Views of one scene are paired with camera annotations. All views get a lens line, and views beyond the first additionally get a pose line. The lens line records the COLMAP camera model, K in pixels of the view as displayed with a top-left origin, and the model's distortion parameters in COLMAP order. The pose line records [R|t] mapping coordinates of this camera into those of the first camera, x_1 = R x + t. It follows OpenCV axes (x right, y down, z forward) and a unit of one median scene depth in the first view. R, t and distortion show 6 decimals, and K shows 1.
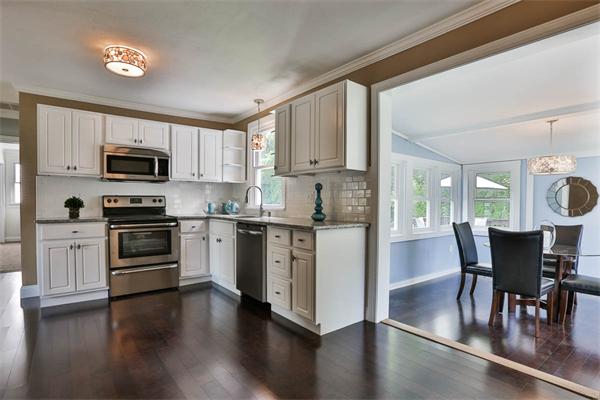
lens RADIAL K [[308.8, 0, 301.4], [0, 308.8, 205.5], [0, 0, 1]] dist [-0.024901, 0.000455]
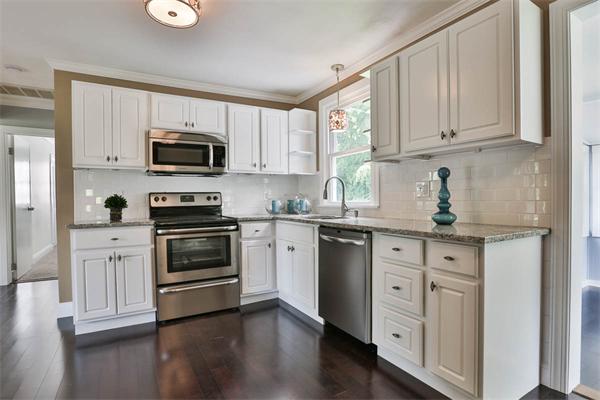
lens RADIAL K [[304.1, 0, 300.0], [0, 304.1, 200.0], [0, 0, 1]] dist [-0.030356, 0.000713]
pose [[0.991253, -0.013084, -0.131327, -0.156303], [0.011962, 0.999885, -0.009324, -0.000349], [0.131434, 0.007671, 0.991295, 0.274482]]
